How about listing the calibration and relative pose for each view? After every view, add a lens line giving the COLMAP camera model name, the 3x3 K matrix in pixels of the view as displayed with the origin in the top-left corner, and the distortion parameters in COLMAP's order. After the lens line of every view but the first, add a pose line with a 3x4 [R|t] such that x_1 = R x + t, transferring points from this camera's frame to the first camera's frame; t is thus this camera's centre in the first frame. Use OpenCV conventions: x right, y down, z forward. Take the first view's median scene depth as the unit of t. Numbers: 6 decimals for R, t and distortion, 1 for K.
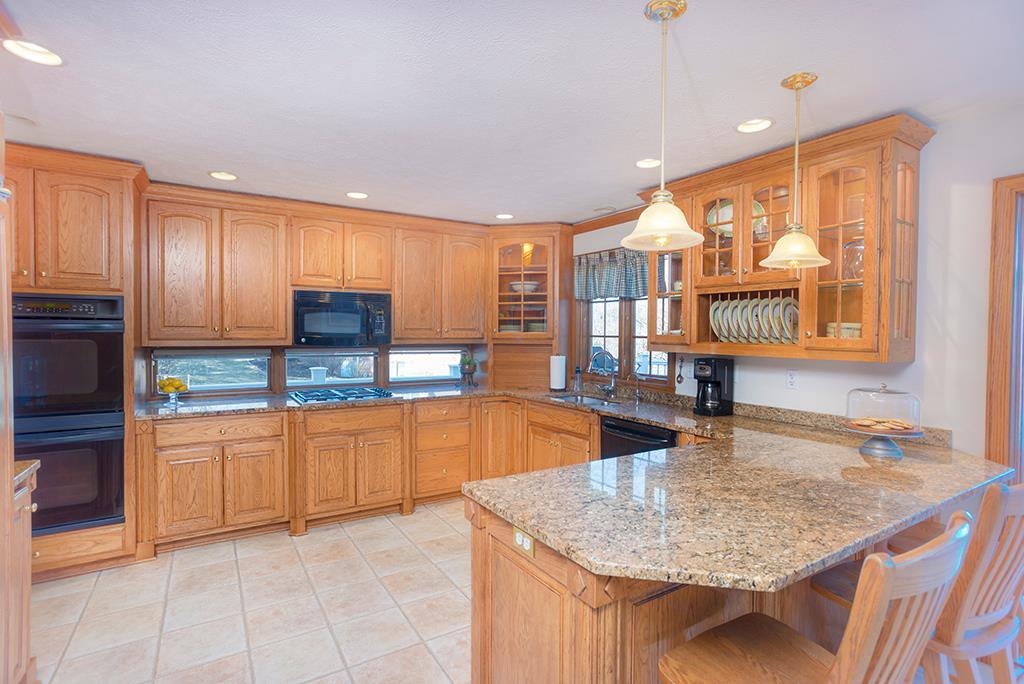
lens RADIAL K [[503.4, 0, 512.0], [0, 503.4, 342.0], [0, 0, 1]] dist [-0.058587, 0.044936]
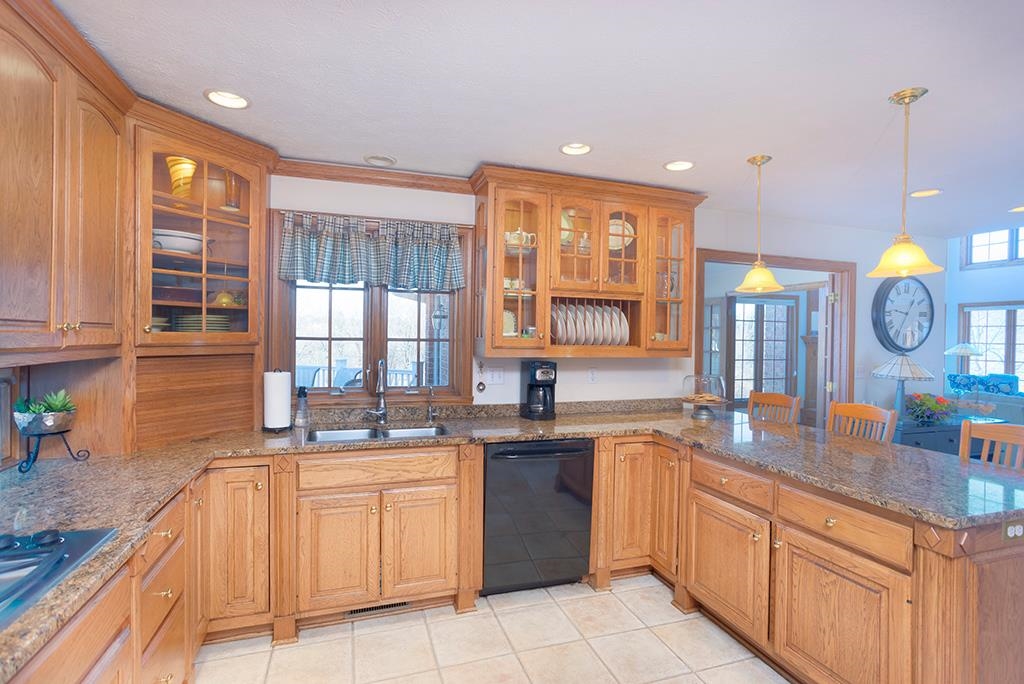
lens RADIAL K [[503.4, 0, 512.0], [0, 503.4, 342.0], [0, 0, 1]] dist [-0.058587, 0.044936]
pose [[0.226792, -0.013723, 0.973847, -0.583778], [0.007409, 0.999896, 0.012365, -0.018734], [-0.973915, 0.004411, 0.226870, 0.830430]]
